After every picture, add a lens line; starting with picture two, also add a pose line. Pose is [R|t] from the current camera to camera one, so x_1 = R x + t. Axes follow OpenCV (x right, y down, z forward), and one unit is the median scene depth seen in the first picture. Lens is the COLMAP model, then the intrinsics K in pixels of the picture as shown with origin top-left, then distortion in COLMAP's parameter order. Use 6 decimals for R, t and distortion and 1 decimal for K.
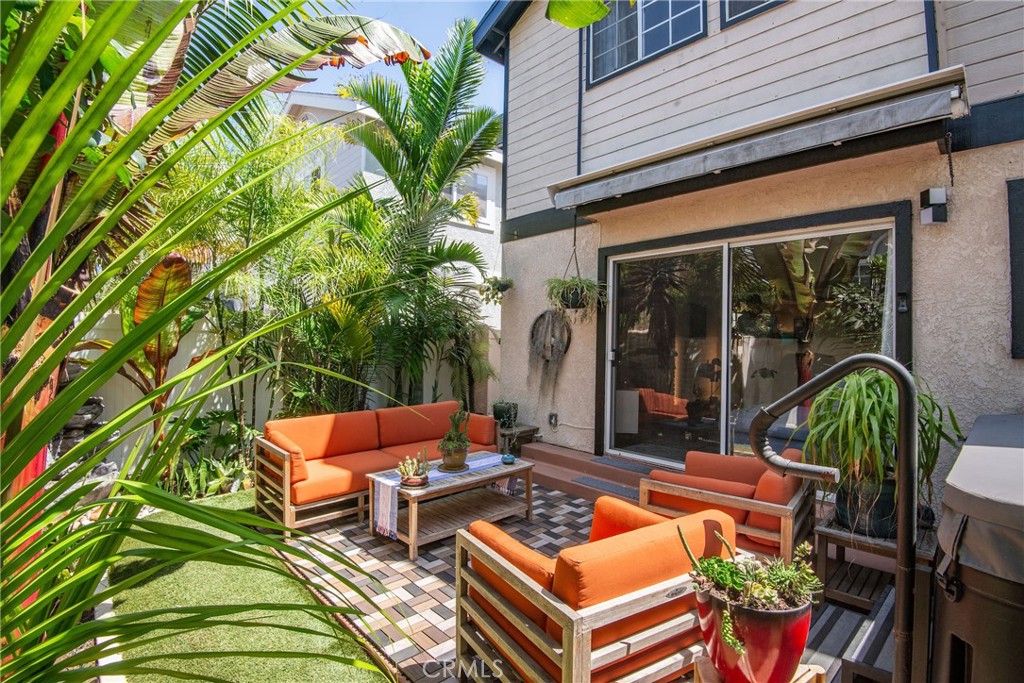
lens RADIAL K [[488.8, 0, 512.0], [0, 488.8, 341.5], [0, 0, 1]] dist [-0.041441, -0.000033]
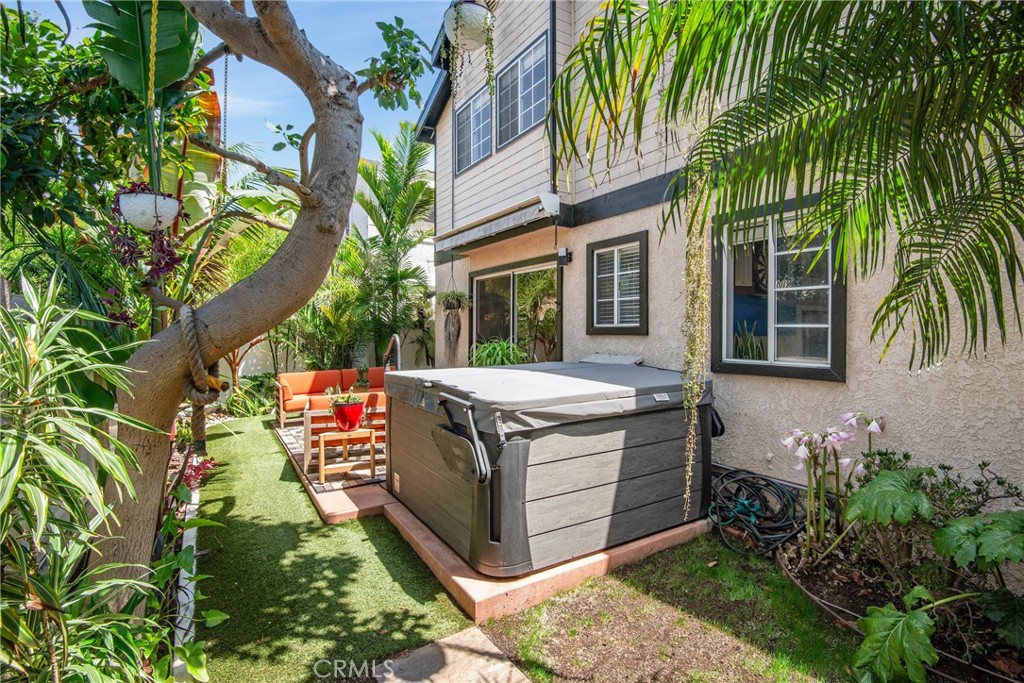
lens RADIAL K [[488.8, 0, 512.0], [0, 488.8, 341.5], [0, 0, 1]] dist [-0.041441, -0.000033]
pose [[0.982728, -0.017244, -0.184250, 0.624975], [0.022907, 0.999327, 0.028651, -0.001704], [0.183632, -0.032377, 0.982462, -0.604474]]
